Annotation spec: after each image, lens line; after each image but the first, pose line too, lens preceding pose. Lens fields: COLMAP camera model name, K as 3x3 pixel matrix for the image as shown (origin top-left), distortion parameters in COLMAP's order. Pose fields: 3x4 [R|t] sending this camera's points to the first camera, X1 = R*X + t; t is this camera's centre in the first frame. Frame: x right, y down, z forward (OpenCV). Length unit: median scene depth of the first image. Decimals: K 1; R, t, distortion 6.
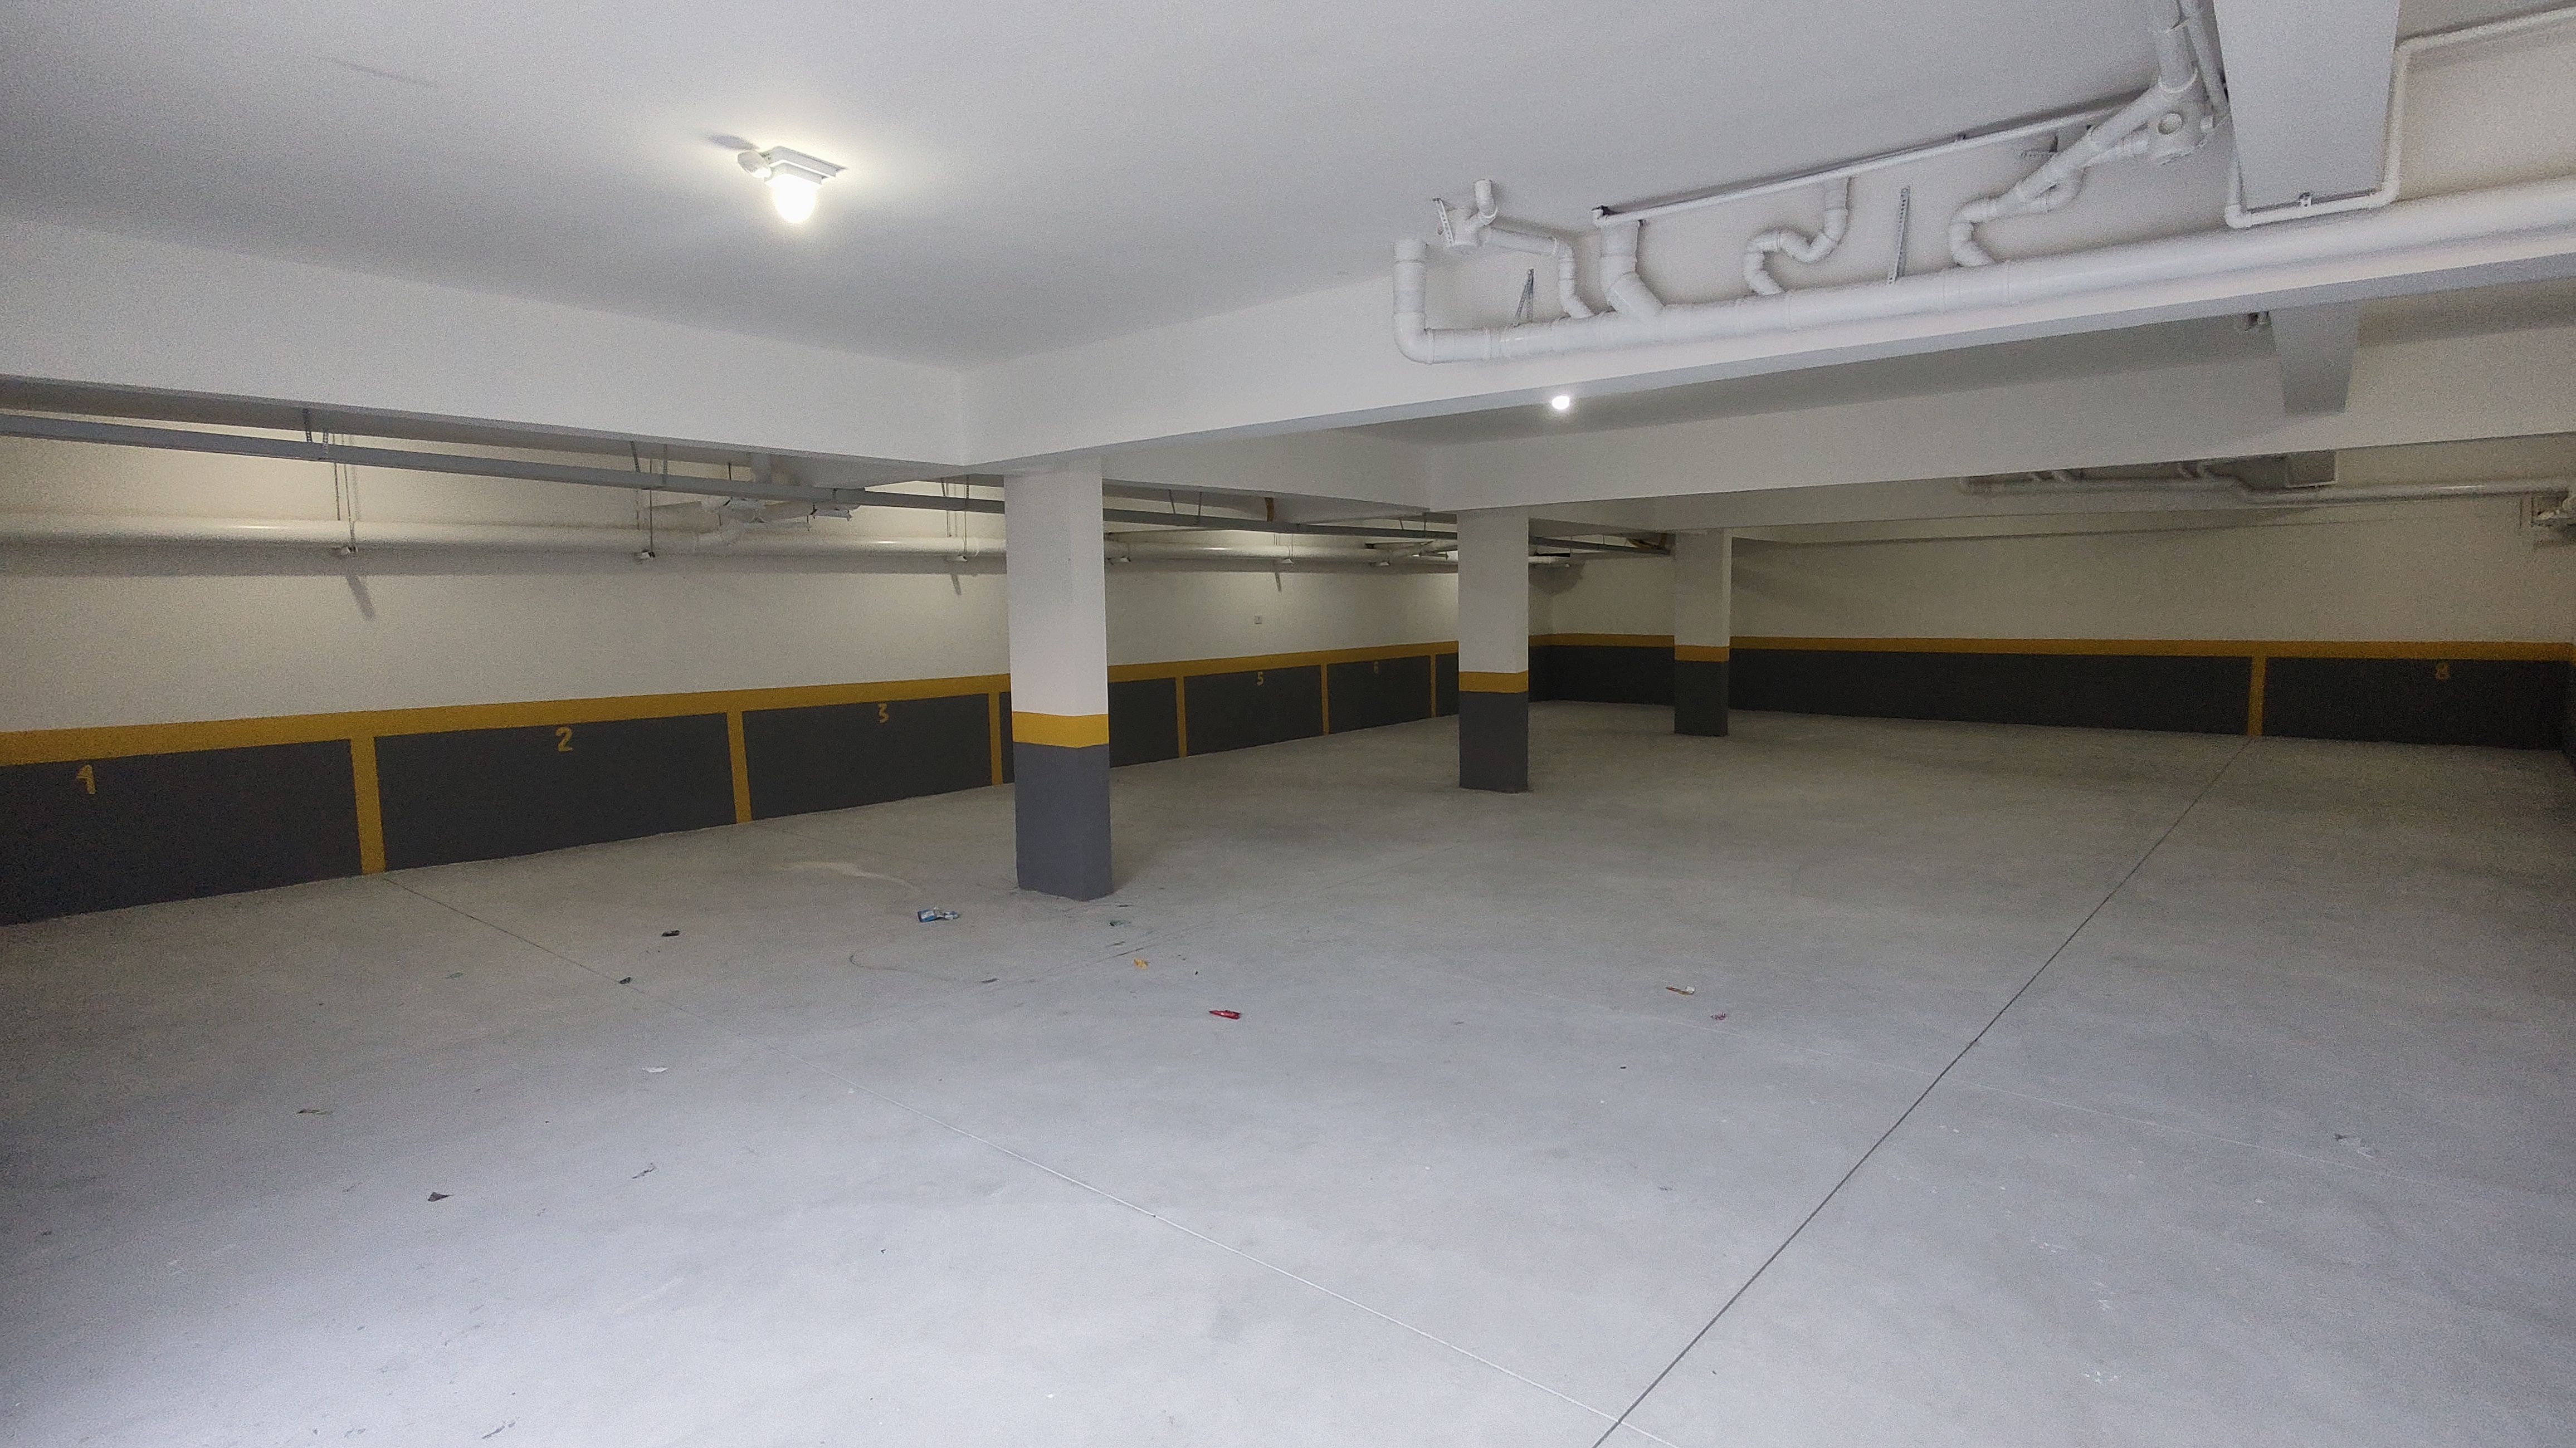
lens RADIAL K [[1248.5, 0, 1279.5], [0, 1248.5, 723.3], [0, 0, 1]] dist [-0.001061, -0.000562]
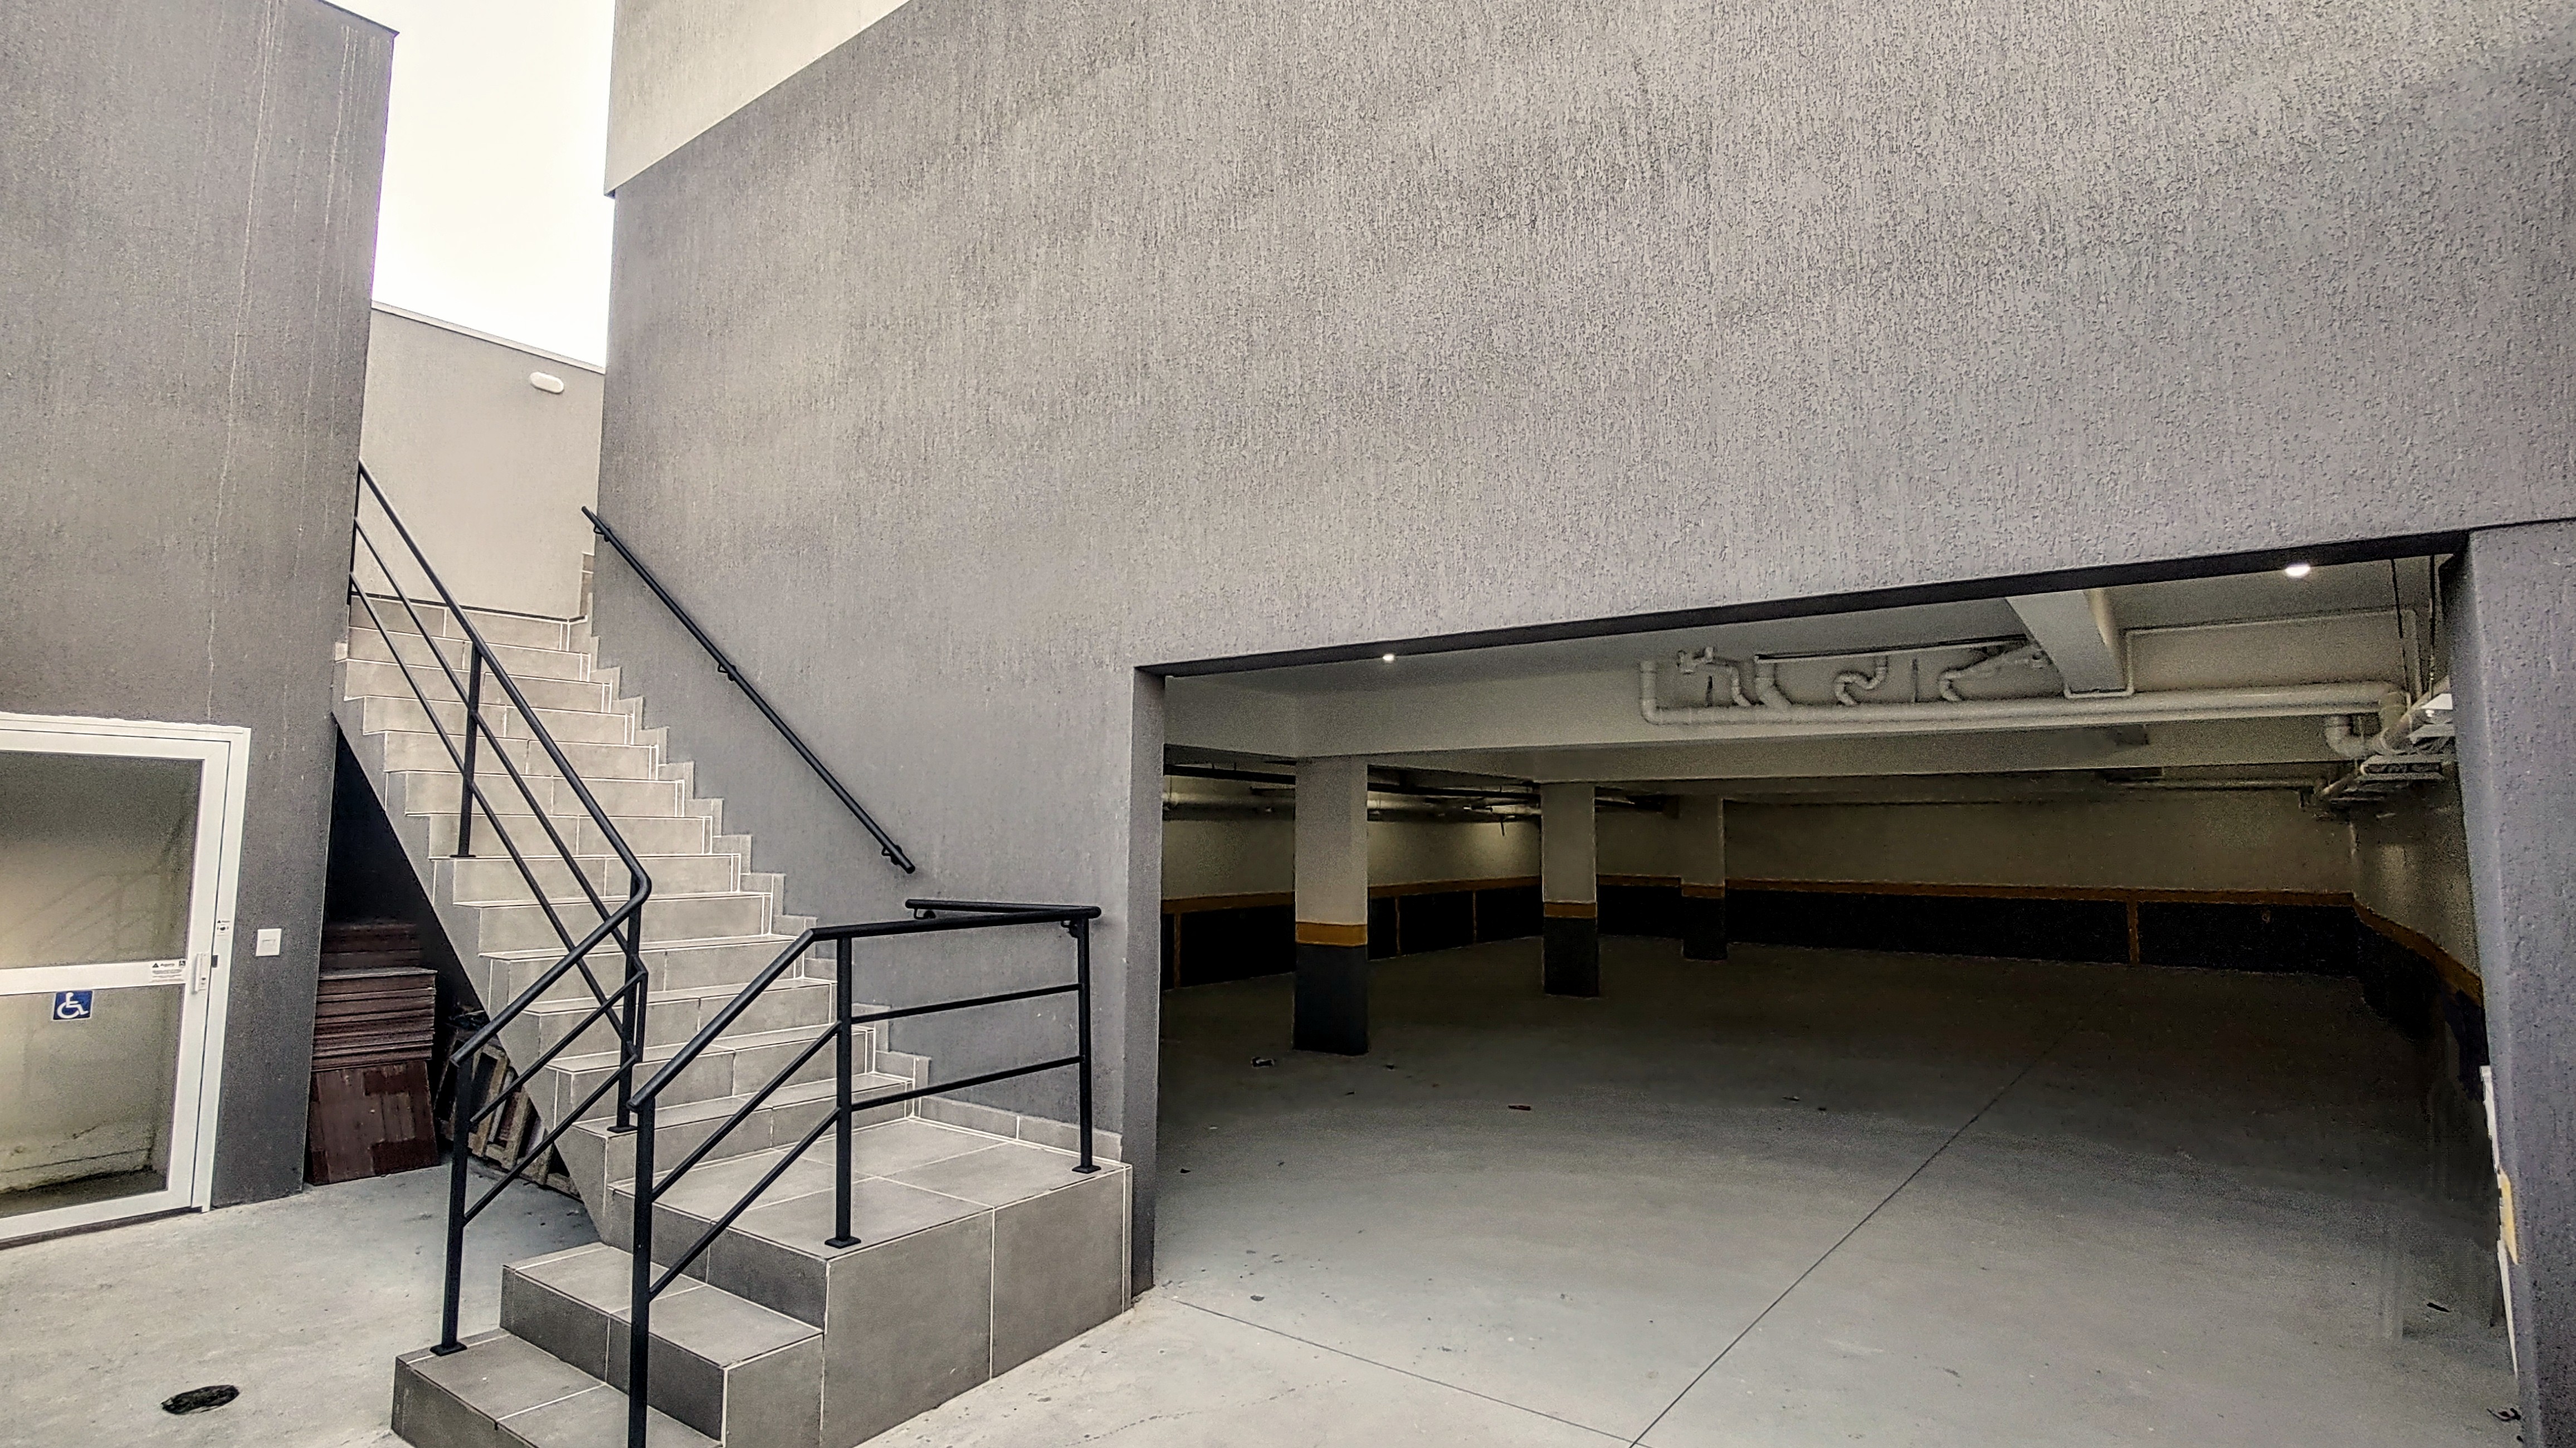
lens RADIAL K [[1248.5, 0, 1279.5], [0, 1248.5, 723.3], [0, 0, 1]] dist [-0.001061, -0.000562]
pose [[0.997960, 0.024965, 0.058766, -0.582798], [-0.013448, 0.981929, -0.188772, 0.069182], [-0.062416, 0.187596, 0.980261, -0.821358]]
